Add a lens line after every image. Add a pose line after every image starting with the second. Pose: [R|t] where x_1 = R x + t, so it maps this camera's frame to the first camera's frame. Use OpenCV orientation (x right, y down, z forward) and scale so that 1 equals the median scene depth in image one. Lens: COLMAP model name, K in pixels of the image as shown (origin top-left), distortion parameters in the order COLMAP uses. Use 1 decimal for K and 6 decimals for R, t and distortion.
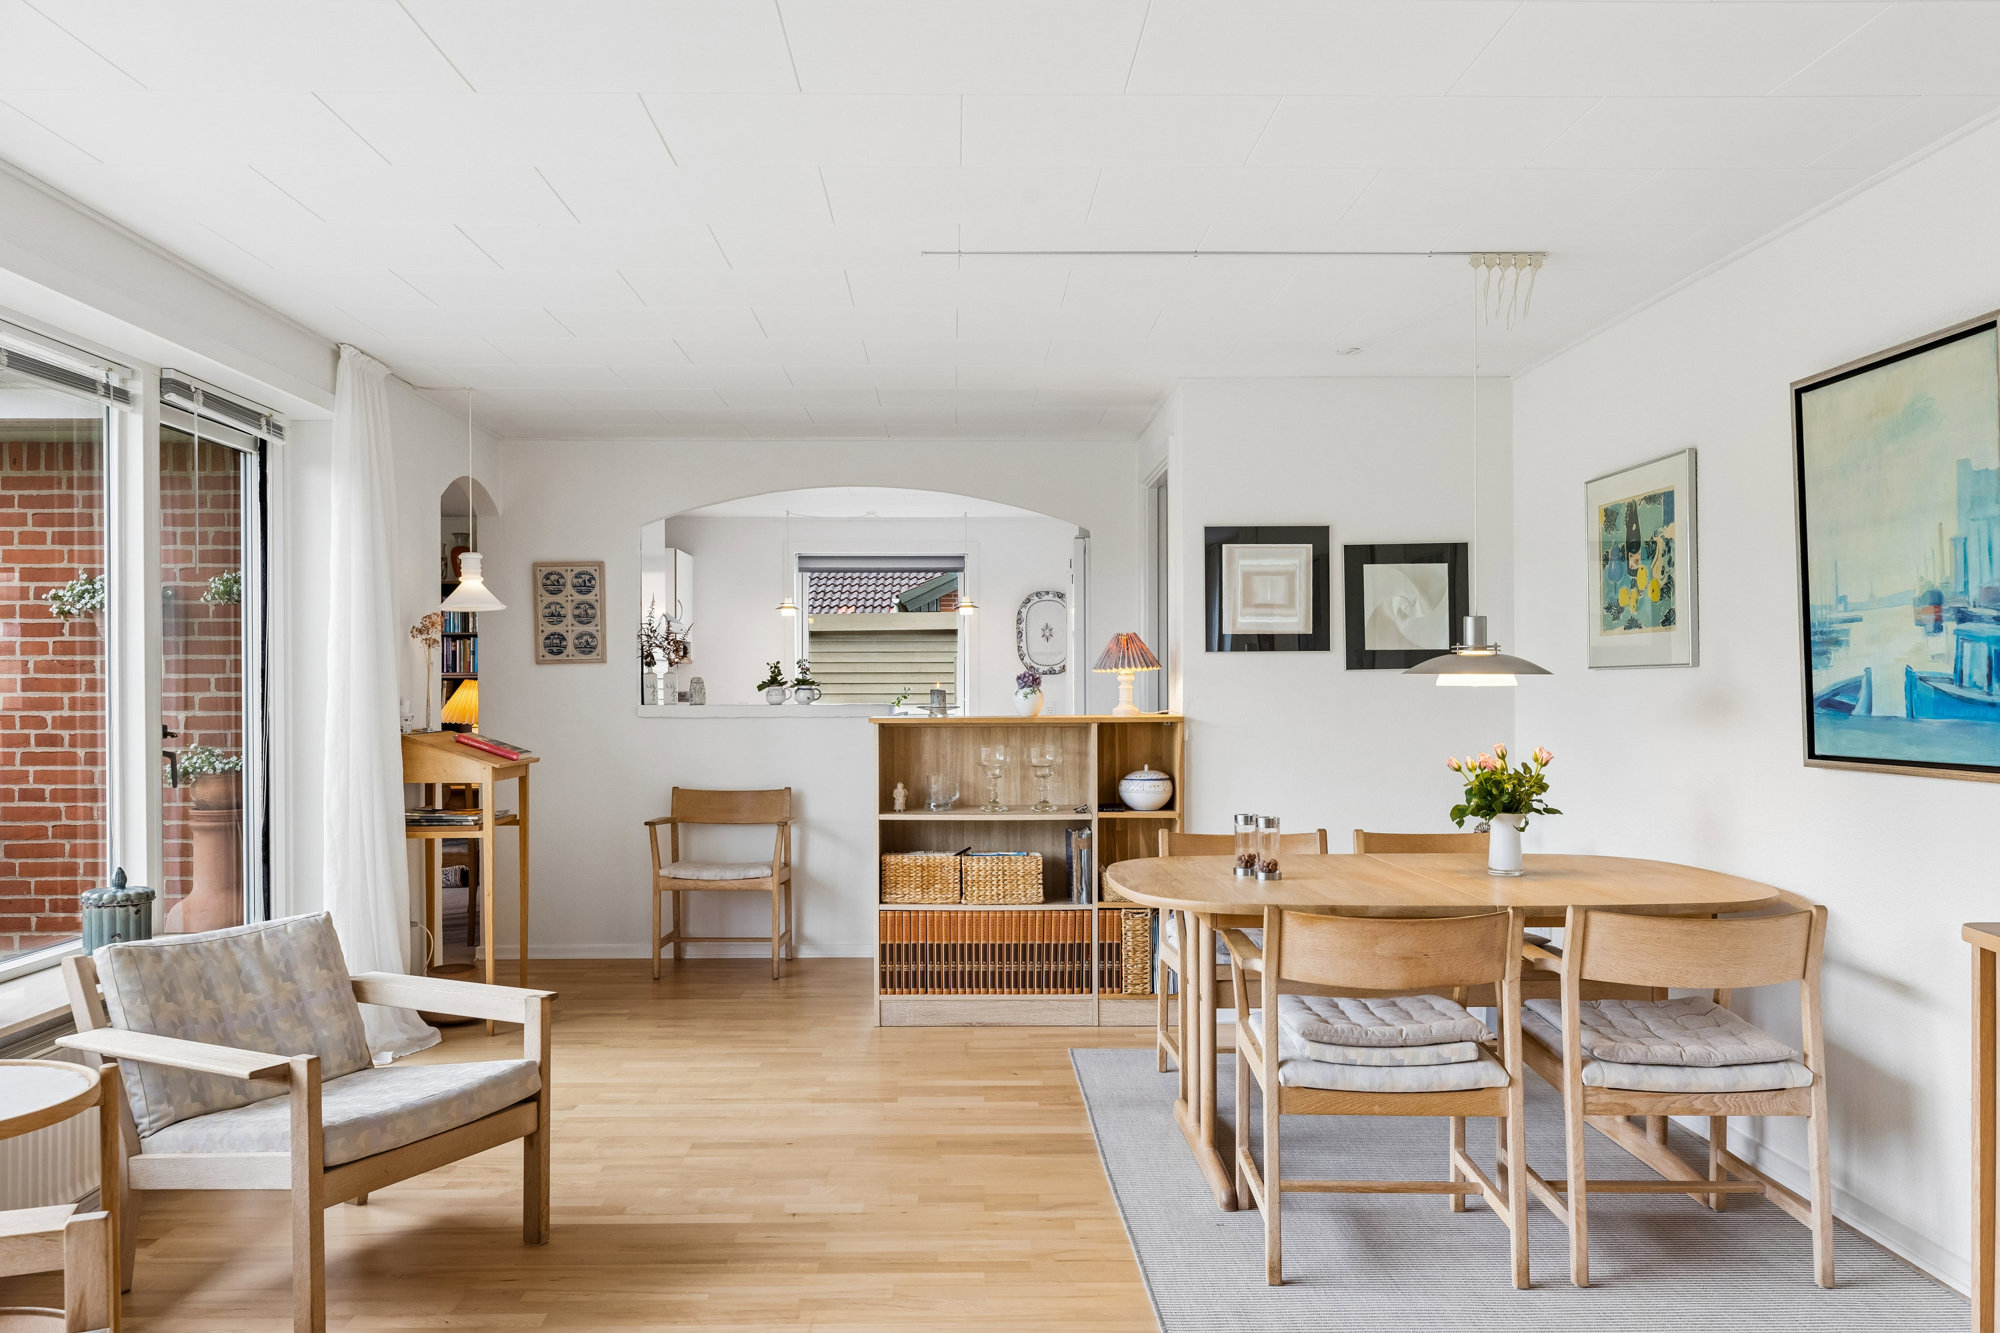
lens RADIAL K [[1539.2, 0, 1000.2], [0, 1539.2, 680.9], [0, 0, 1]] dist [0.000413, -0.000574]
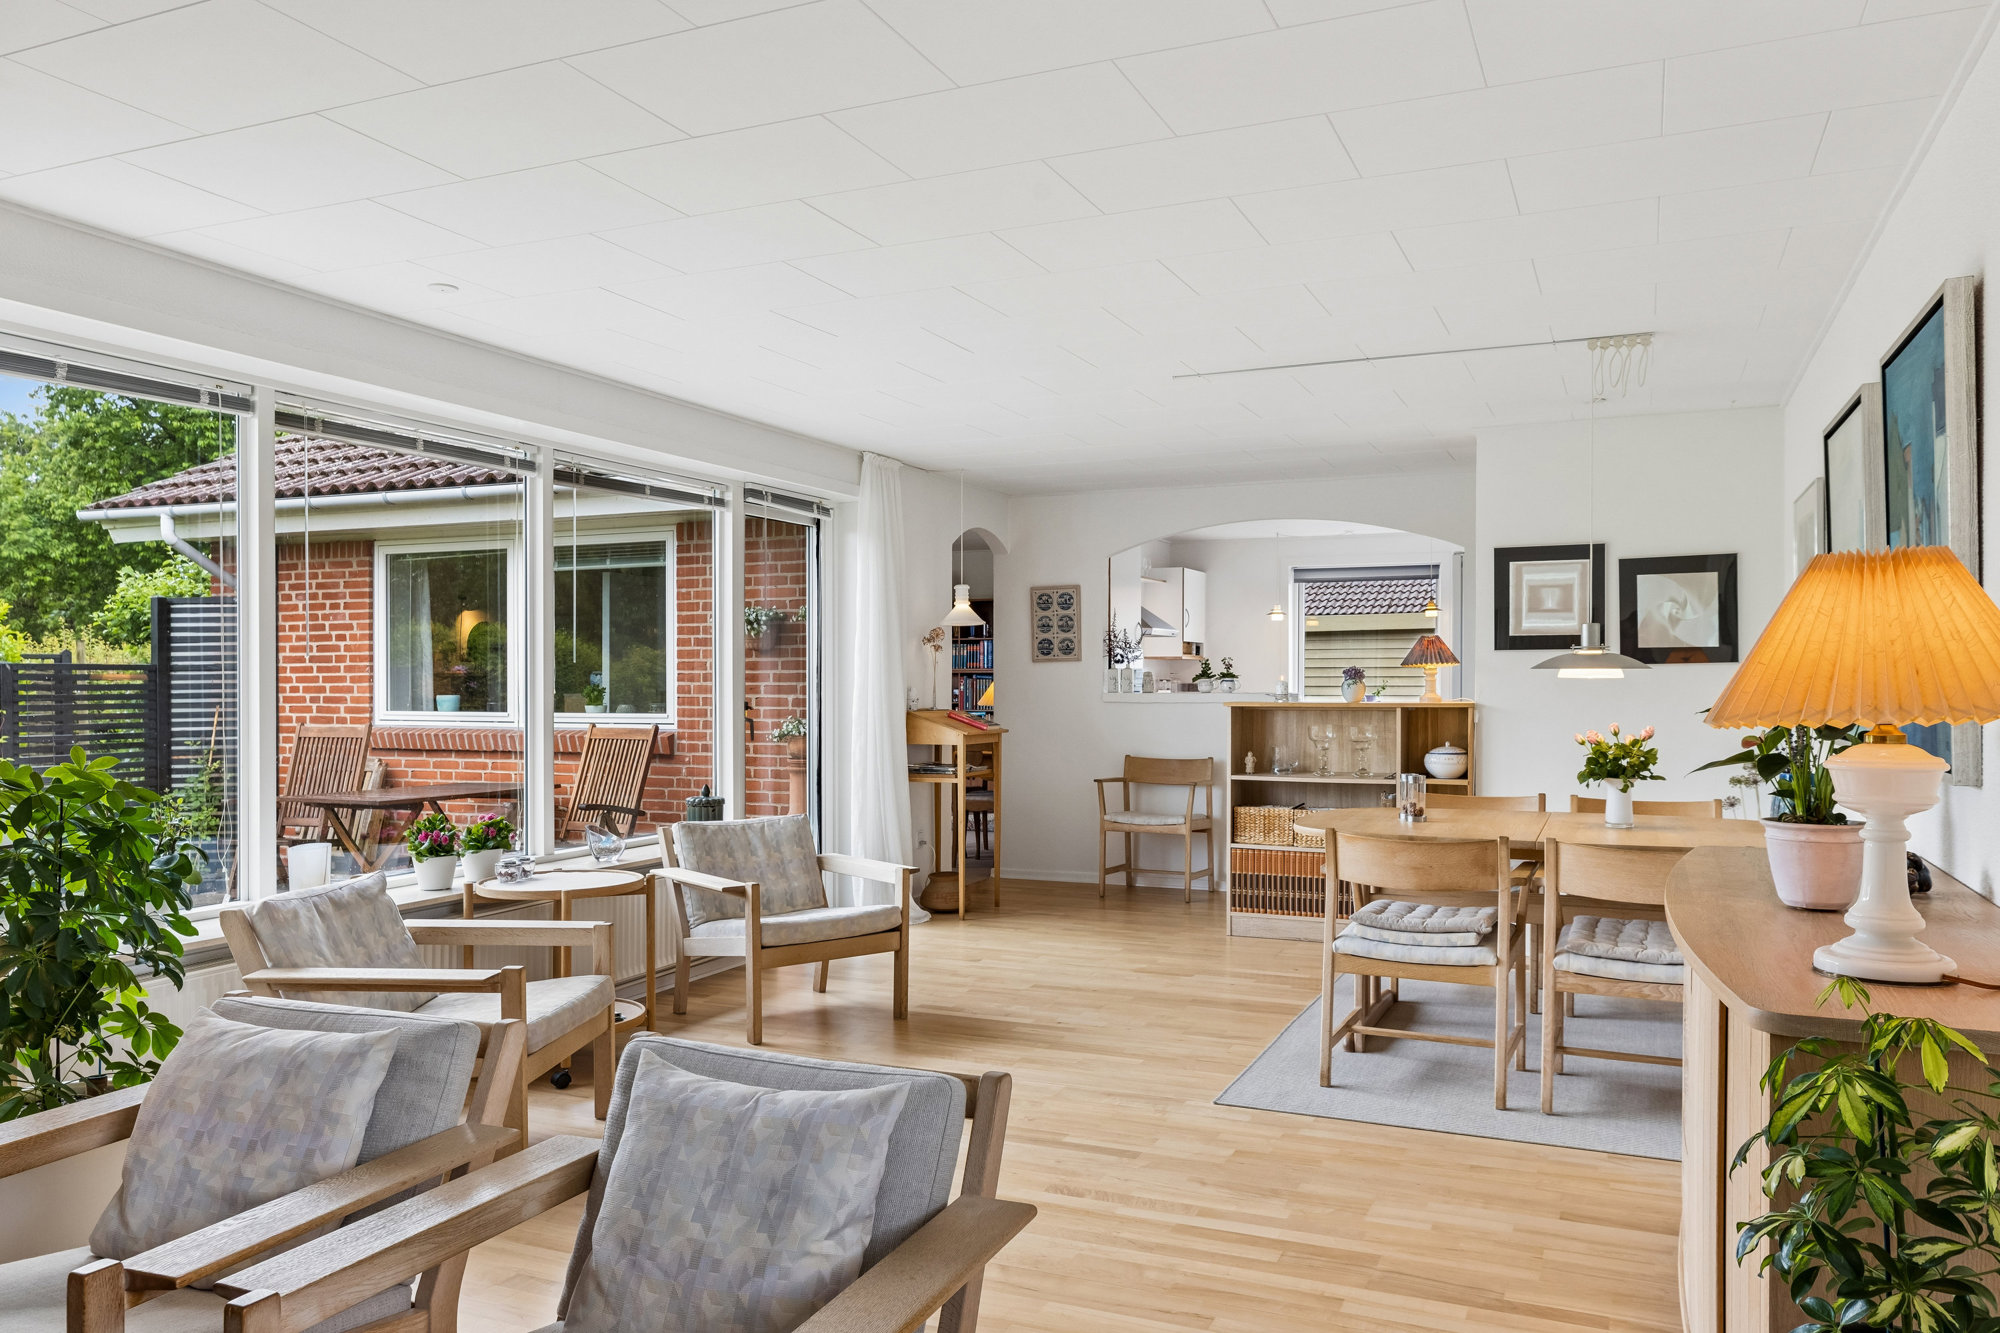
lens RADIAL K [[1424.5, 0, 1000.0], [0, 1424.5, 666.5], [0, 0, 1]] dist [0.003434, 0.001203]
pose [[0.909183, -0.003017, -0.416385, 0.250318], [0.000737, 0.999984, -0.005636, 0.000069], [0.416396, 0.004818, 0.909171, -0.195757]]
